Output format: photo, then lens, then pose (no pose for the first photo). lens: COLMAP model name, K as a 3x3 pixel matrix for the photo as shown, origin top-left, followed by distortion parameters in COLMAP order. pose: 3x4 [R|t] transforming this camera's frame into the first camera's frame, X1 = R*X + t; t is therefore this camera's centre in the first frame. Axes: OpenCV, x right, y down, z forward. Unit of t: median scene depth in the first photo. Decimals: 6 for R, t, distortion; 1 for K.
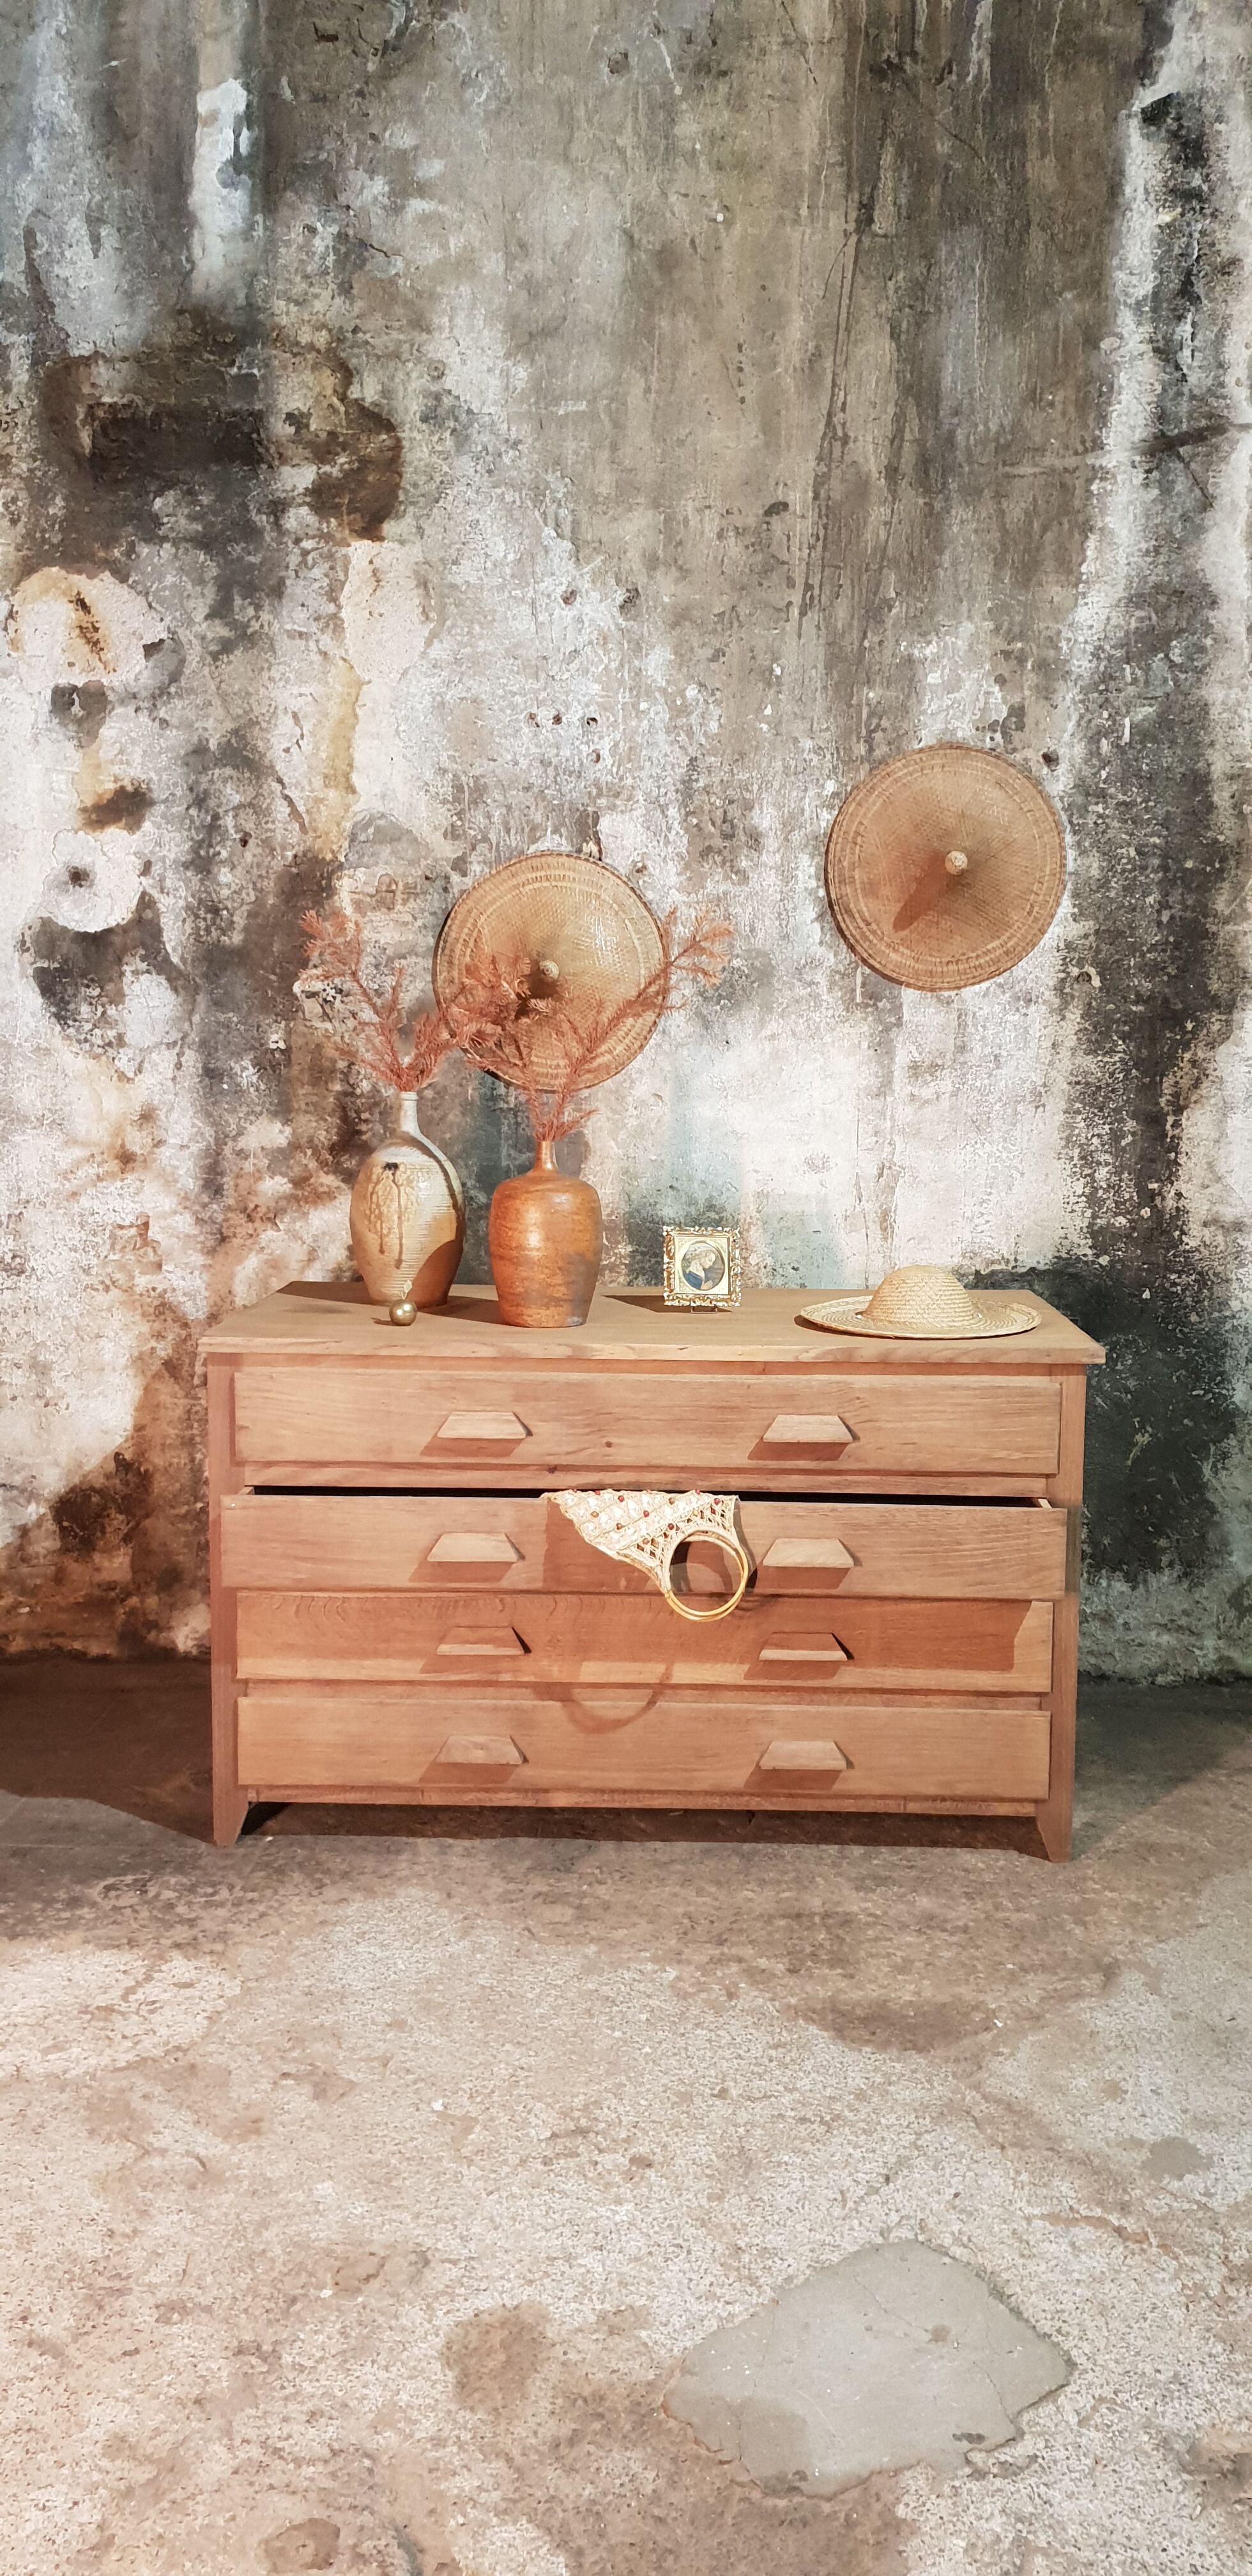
lens RADIAL K [[2034.2, 0, 671.9], [0, 2034.2, 1287.3], [0, 0, 1]] dist [0.008324, -0.010241]
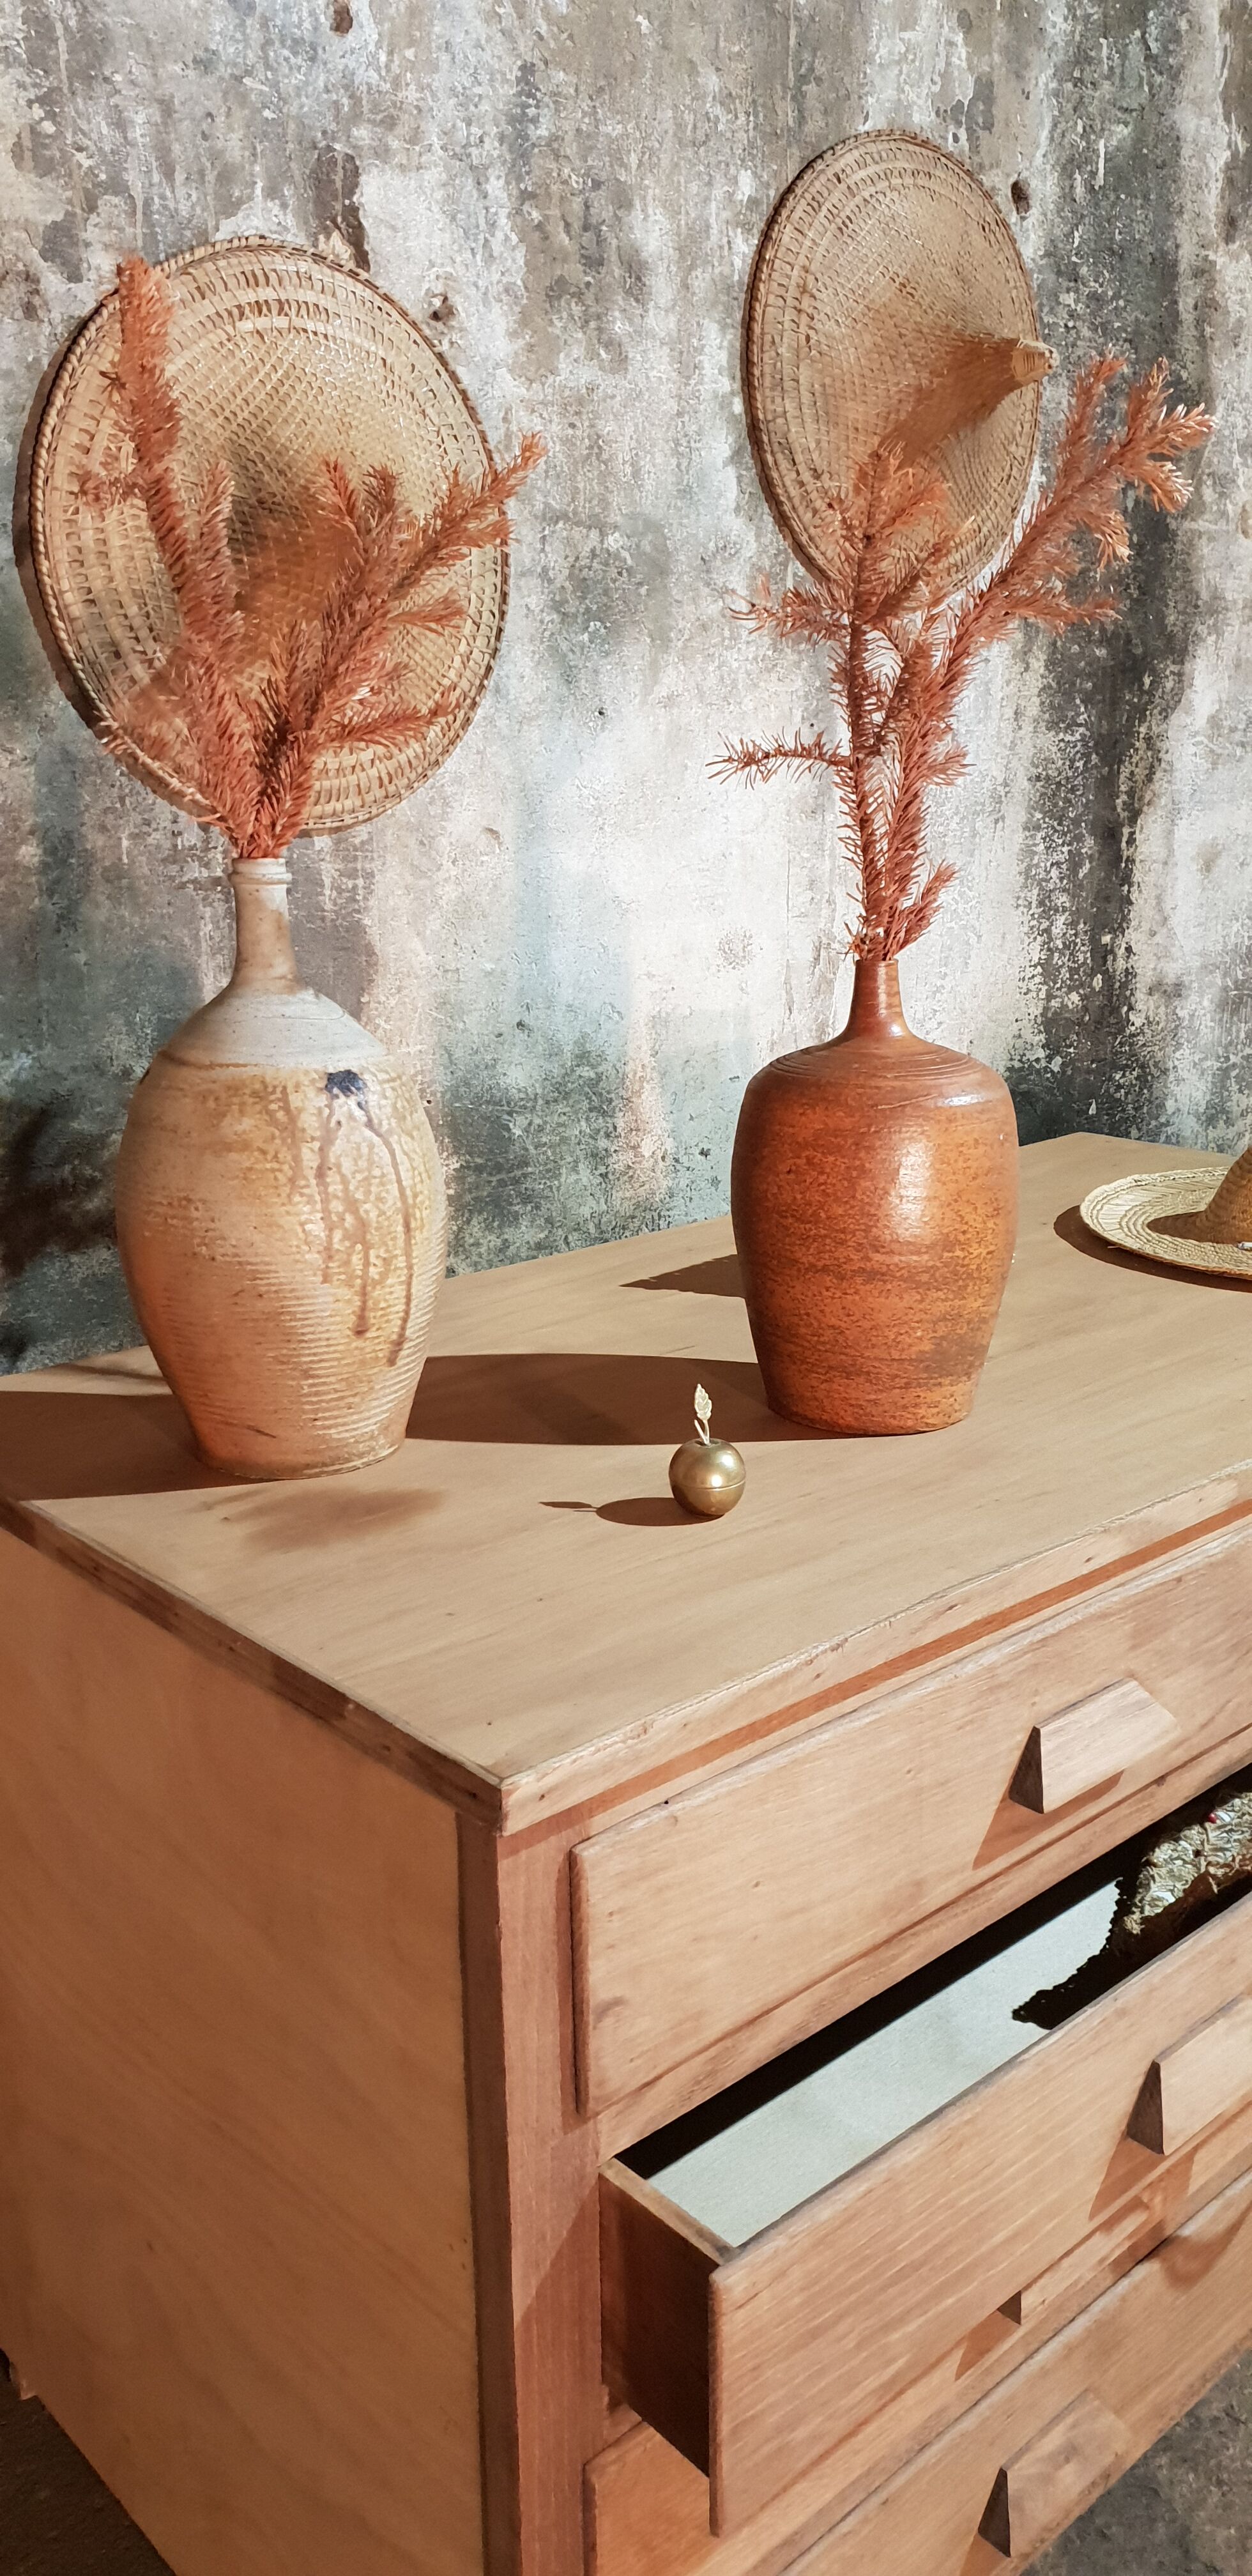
lens RADIAL K [[2034.2, 0, 648.4], [0, 2034.2, 1262.8], [0, 0, 1]] dist [0.008324, -0.010241]
pose [[0.722330, -0.189011, 0.665217, -0.317510], [0.101384, 0.980474, 0.168498, -0.073693], [-0.684076, -0.054269, 0.727389, 0.636575]]
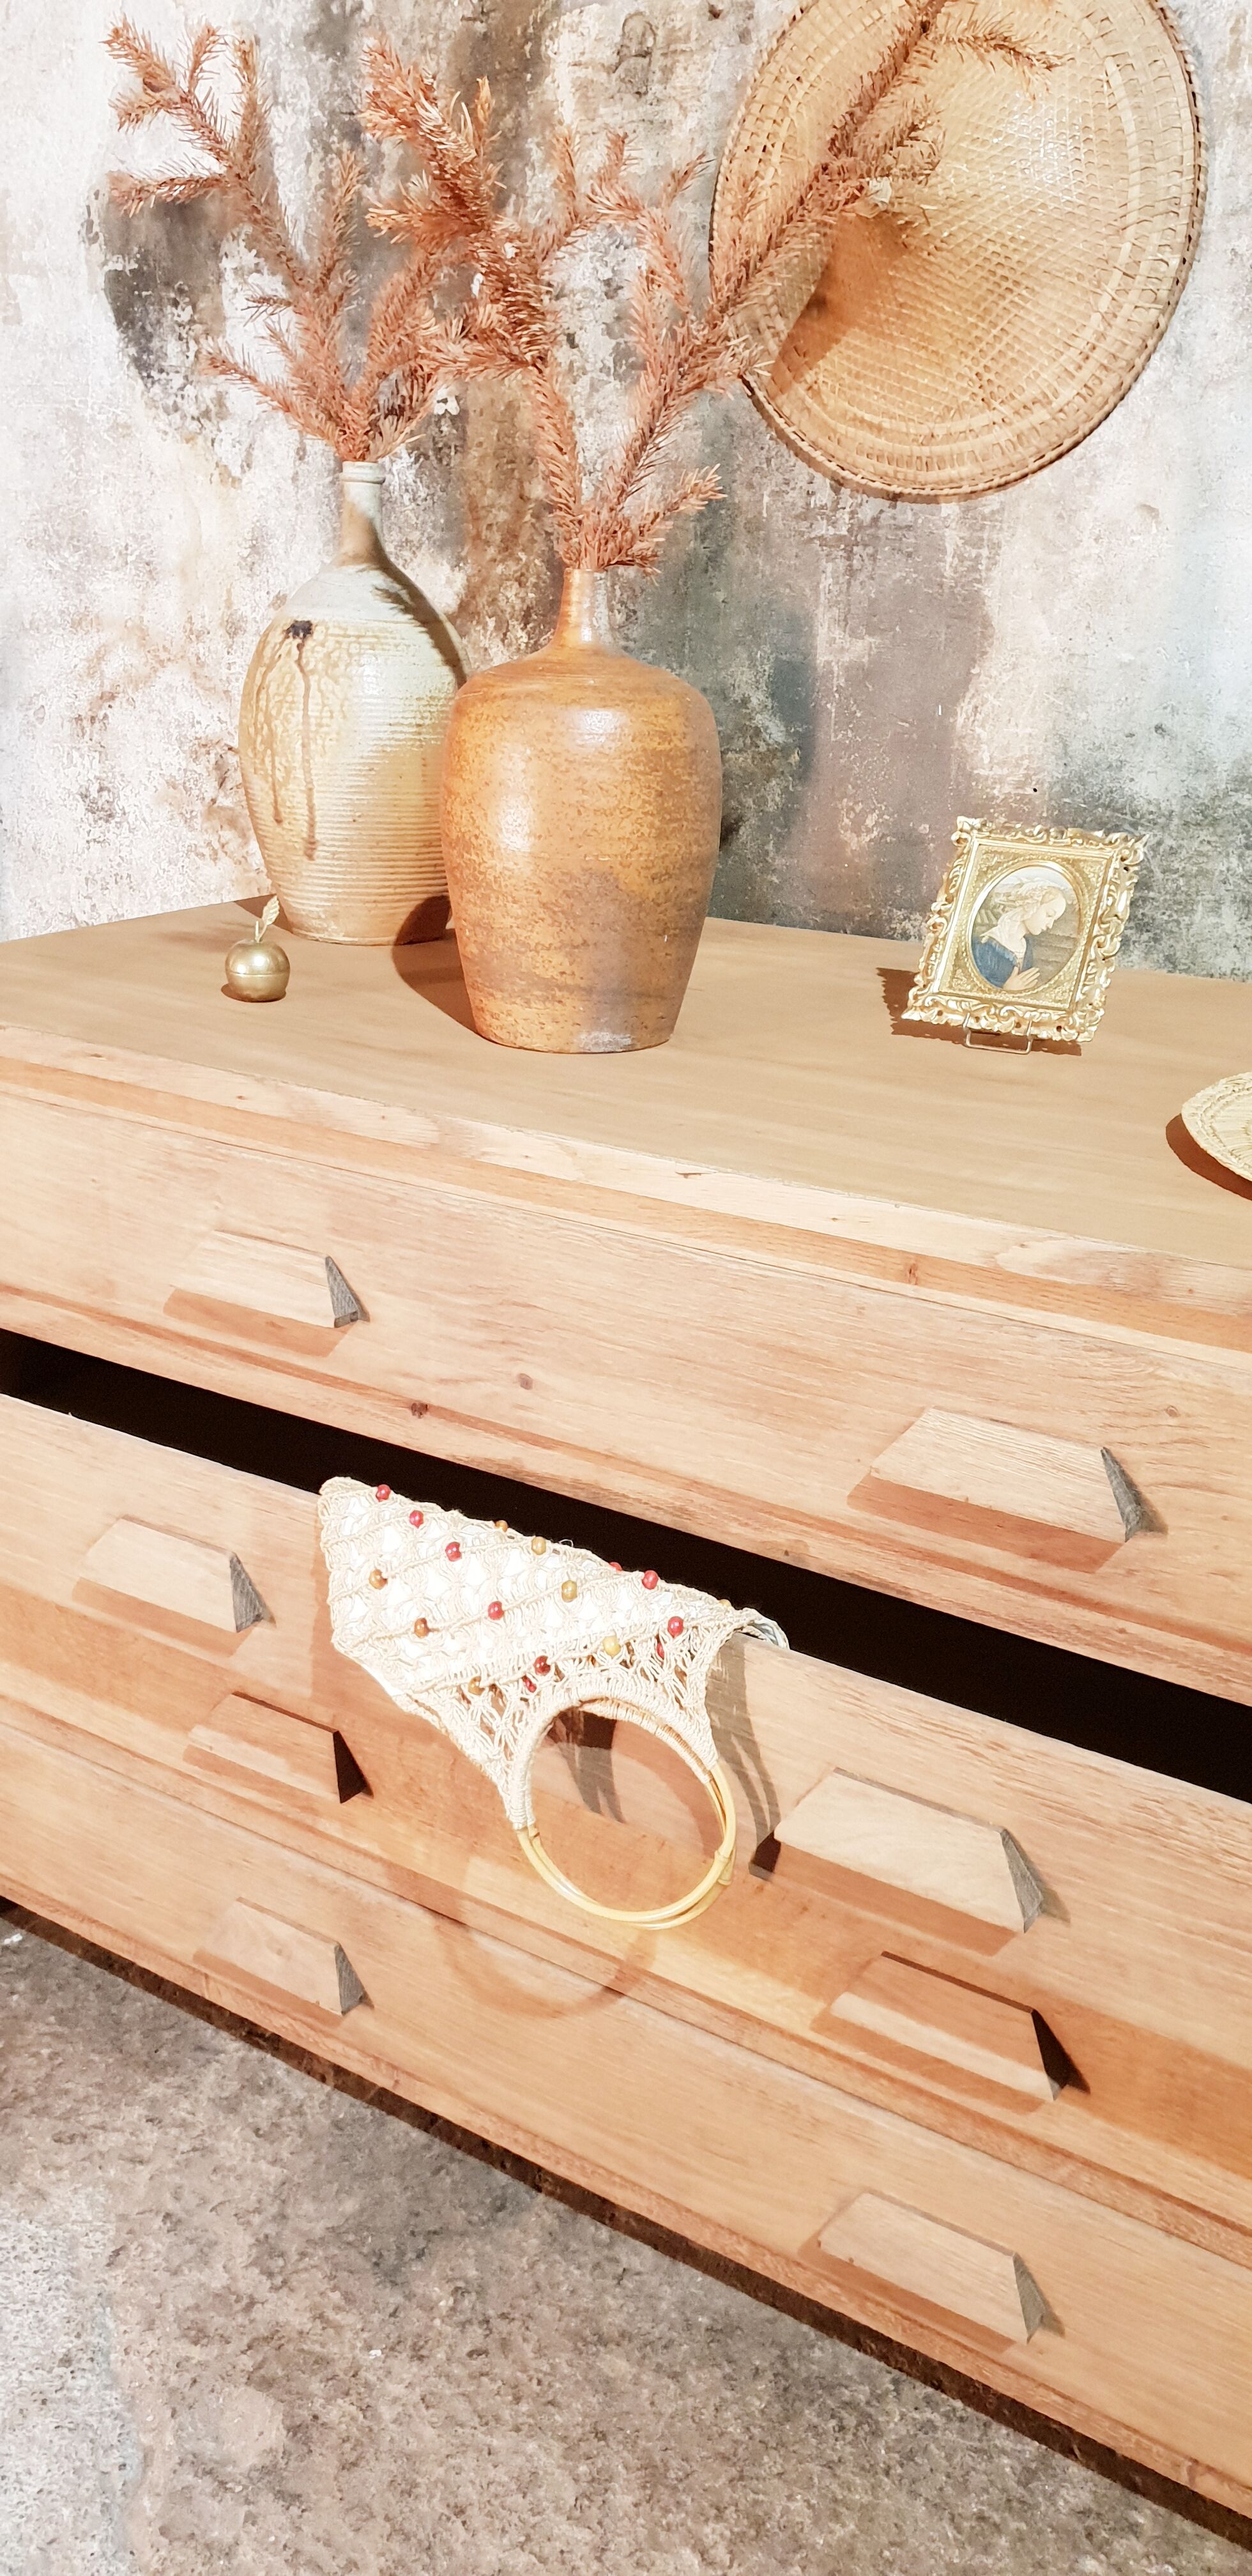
lens RADIAL K [[2034.2, 0, 619.2], [0, 2034.2, 1254.7], [0, 0, 1]] dist [0.008324, -0.010241]
pose [[0.859777, 0.178474, -0.478466, 0.134687], [-0.080952, 0.972726, 0.217373, -0.025417], [0.504212, -0.148160, 0.850776, 0.555275]]
